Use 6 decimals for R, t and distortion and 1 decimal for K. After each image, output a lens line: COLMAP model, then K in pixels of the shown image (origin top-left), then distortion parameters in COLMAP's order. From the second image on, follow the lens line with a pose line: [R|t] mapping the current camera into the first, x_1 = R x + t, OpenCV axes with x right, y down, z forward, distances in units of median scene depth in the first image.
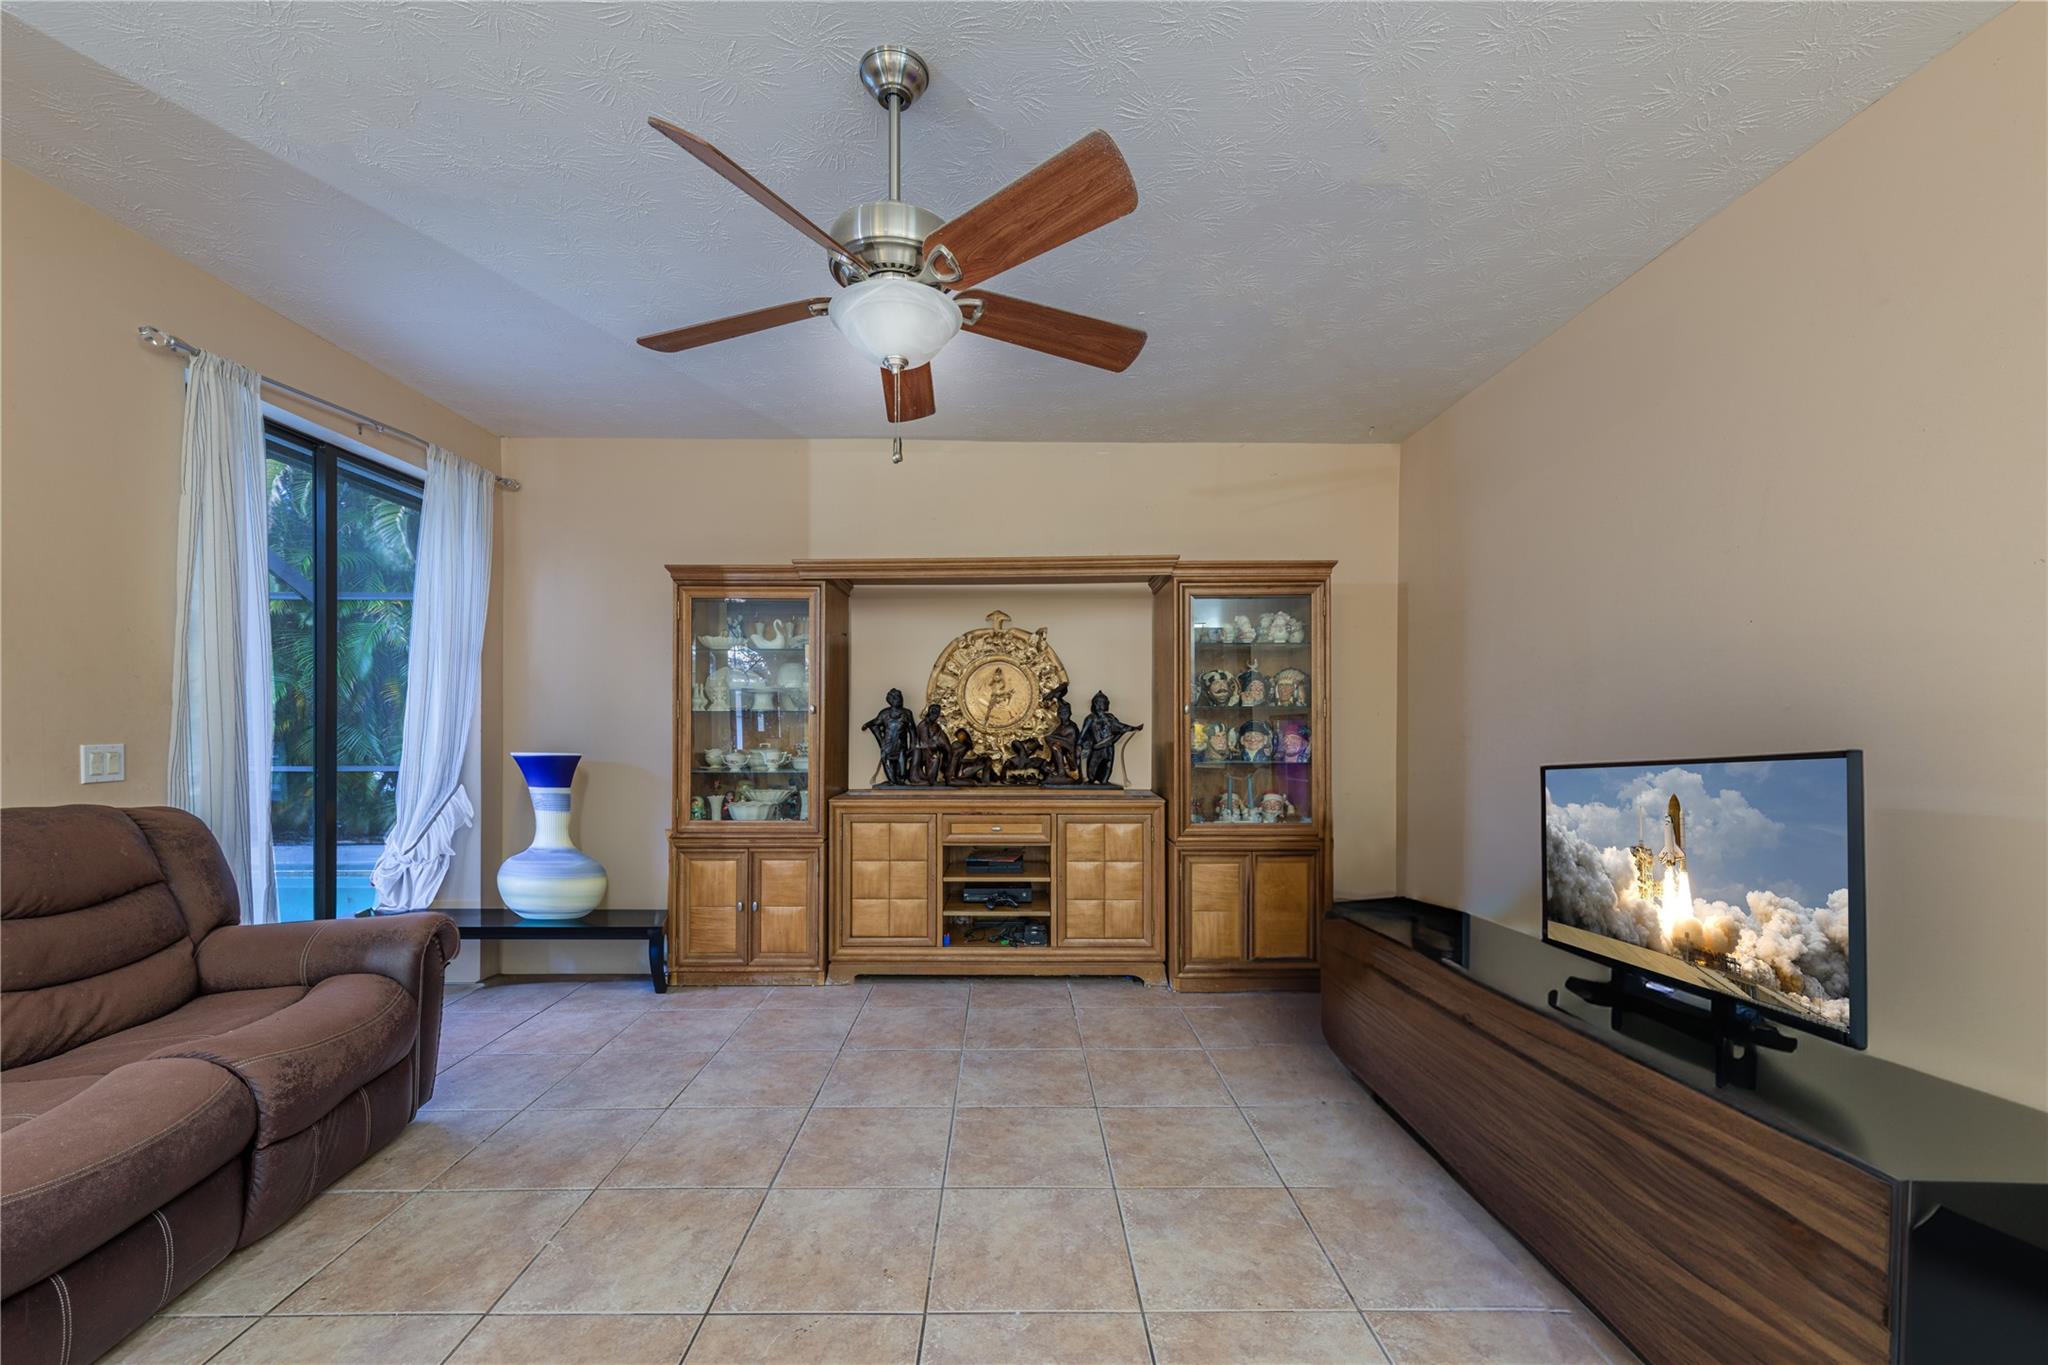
lens RADIAL K [[821.8, 0, 1010.2], [0, 821.8, 724.3], [0, 0, 1]] dist [0.004434, -0.000551]
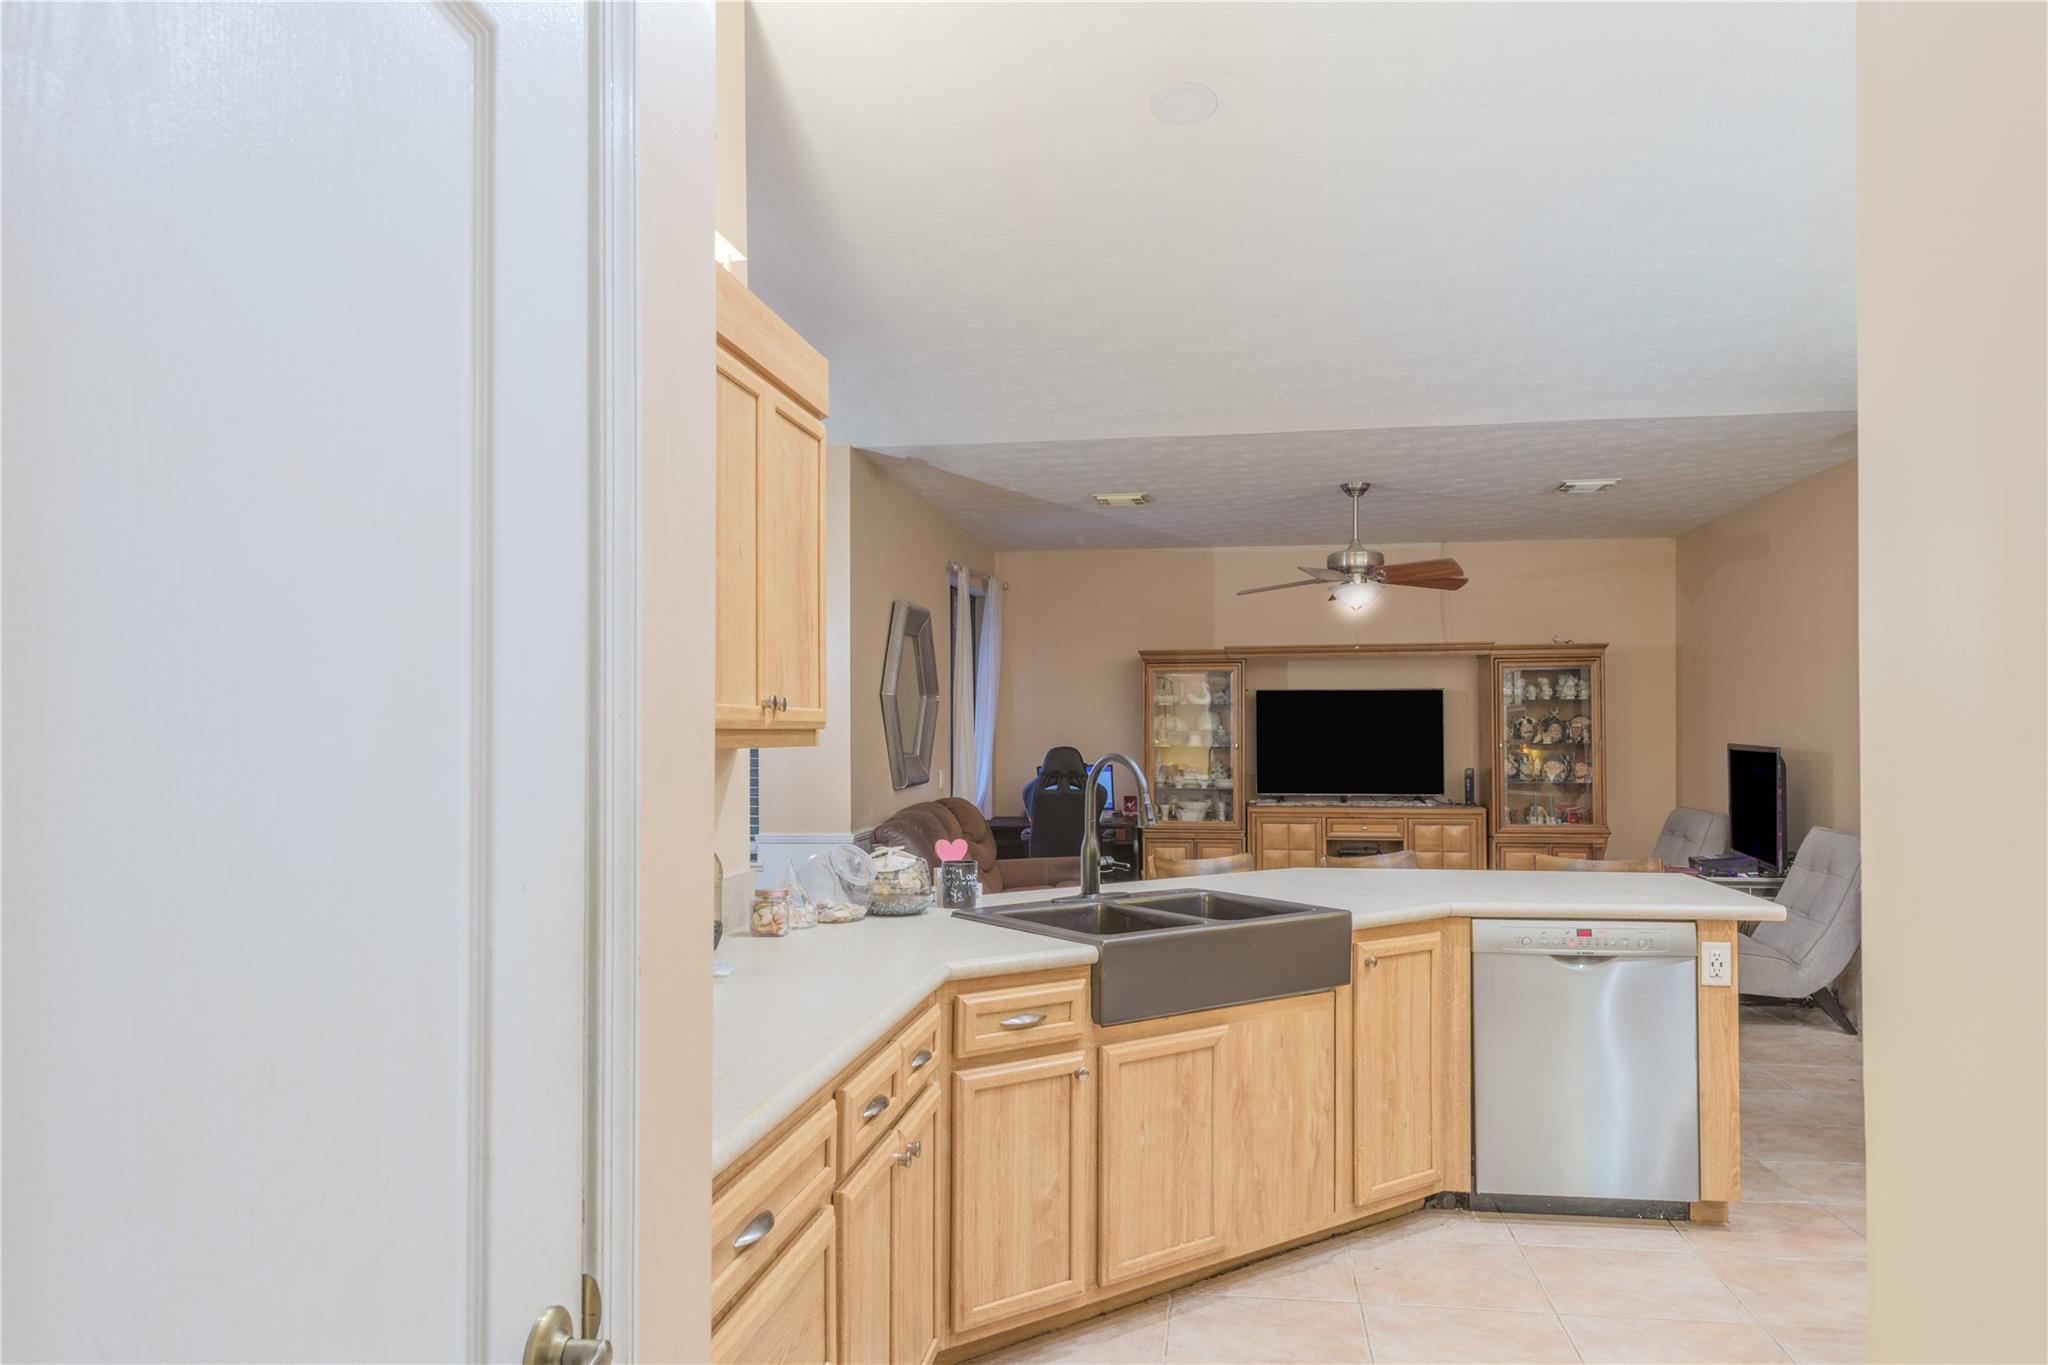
lens RADIAL K [[1325.9, 0, 1005.0], [0, 1325.9, 715.5], [0, 0, 1]] dist [-0.003294, -0.000657]
pose [[0.982391, -0.004613, -0.186780, -0.202692], [0.000828, 0.999793, -0.020340, -0.023922], [0.186835, 0.019827, 0.982191, -1.422172]]
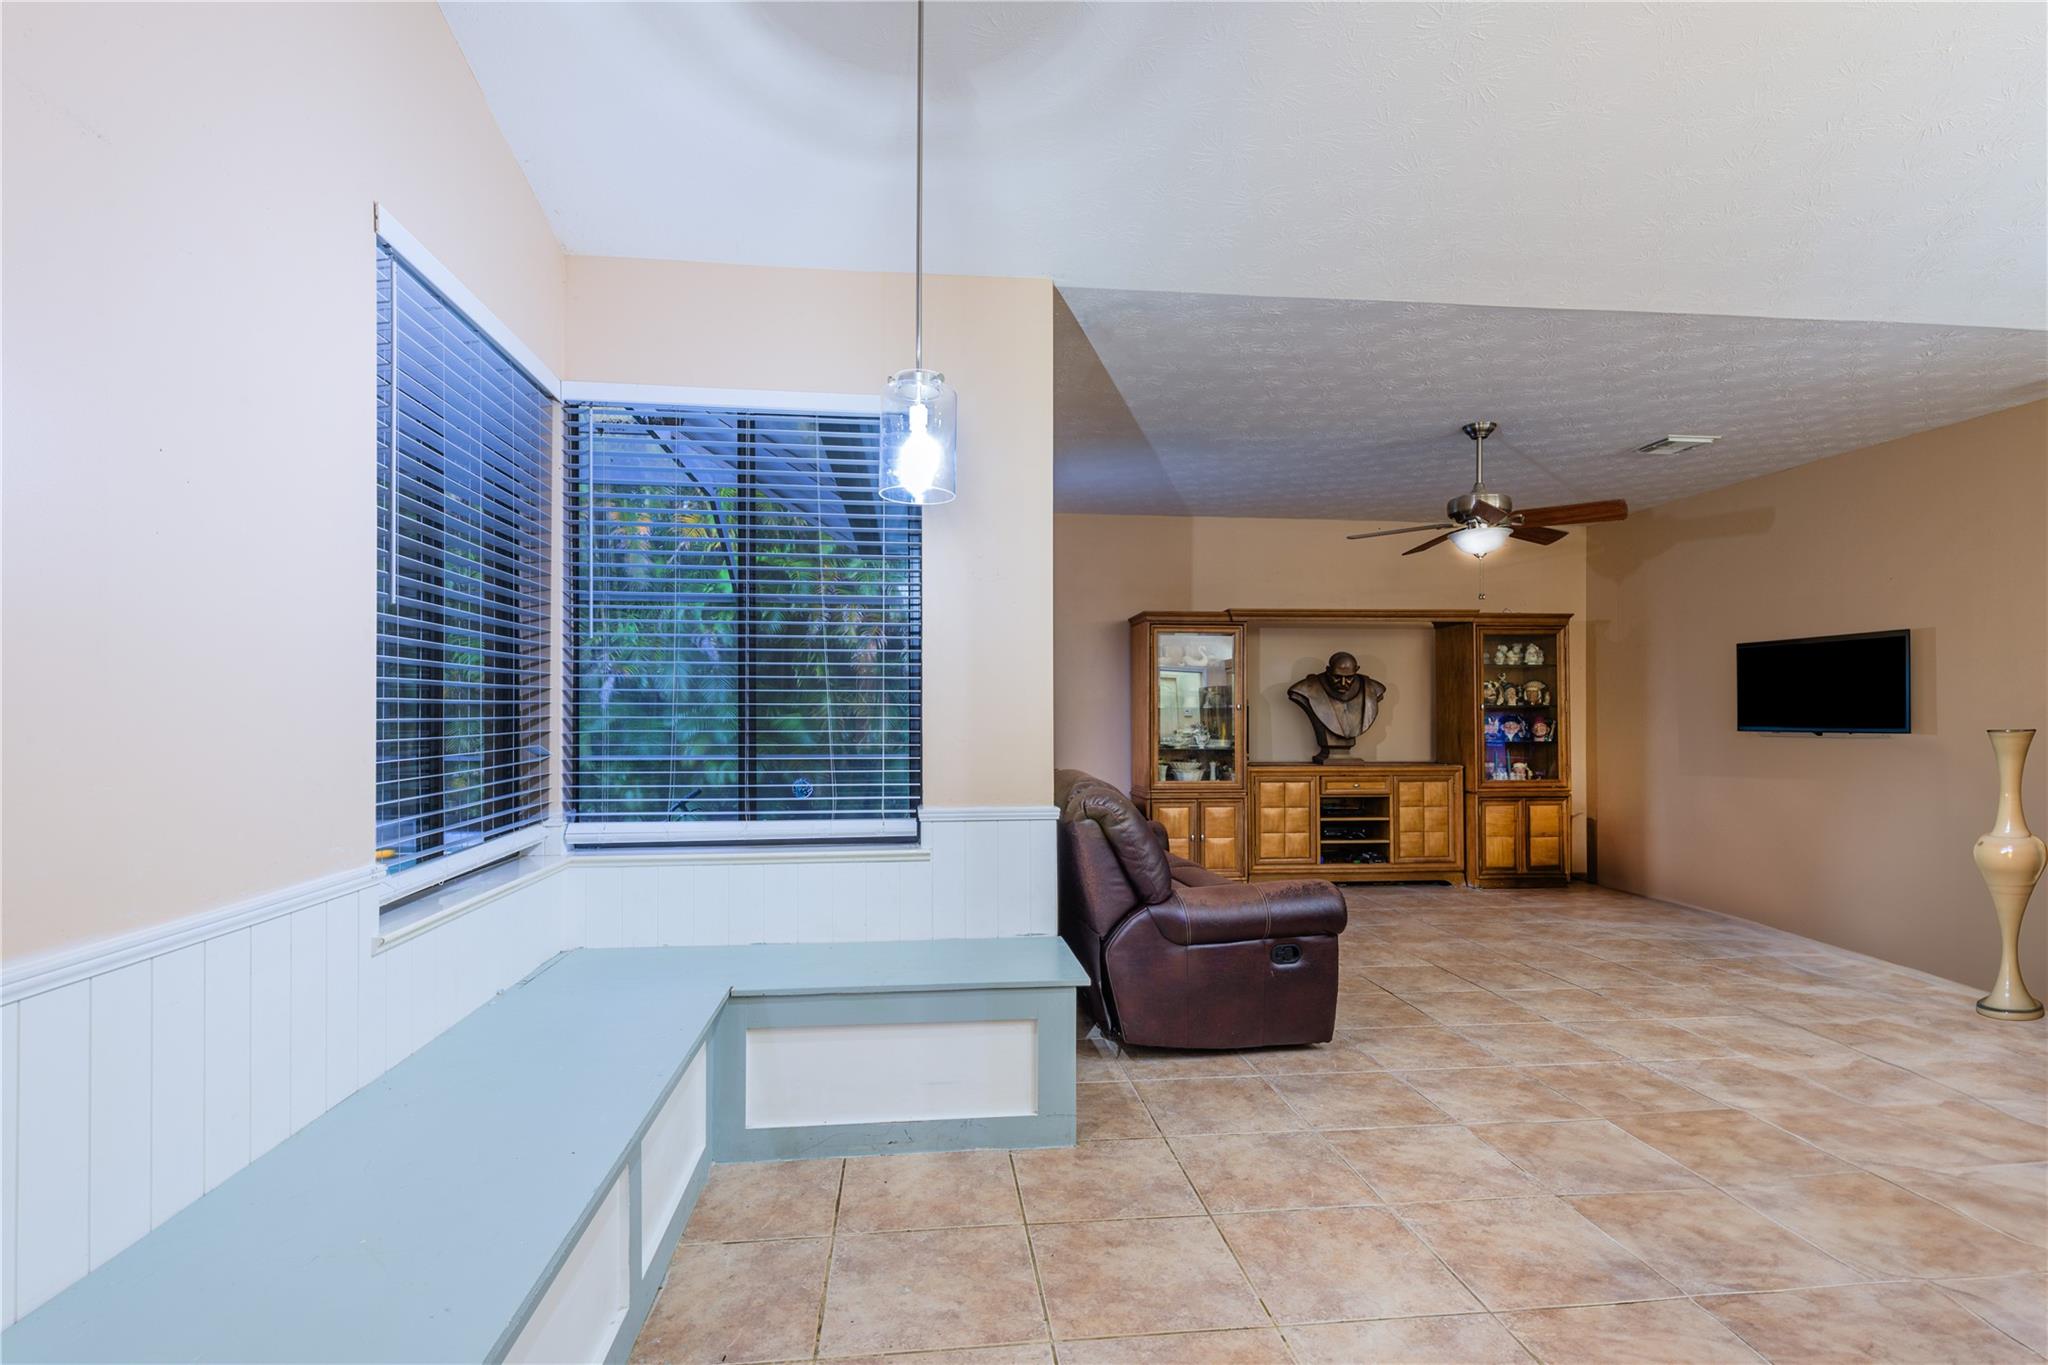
lens RADIAL K [[976.4, 0, 1033.6], [0, 976.4, 700.3], [0, 0, 1]] dist [0.004453, 0.000401]
pose [[0.996151, 0.002576, 0.087613, -0.771231], [-0.000538, 0.999729, -0.023278, 0.012172], [-0.087650, 0.023141, 0.995883, -0.754686]]
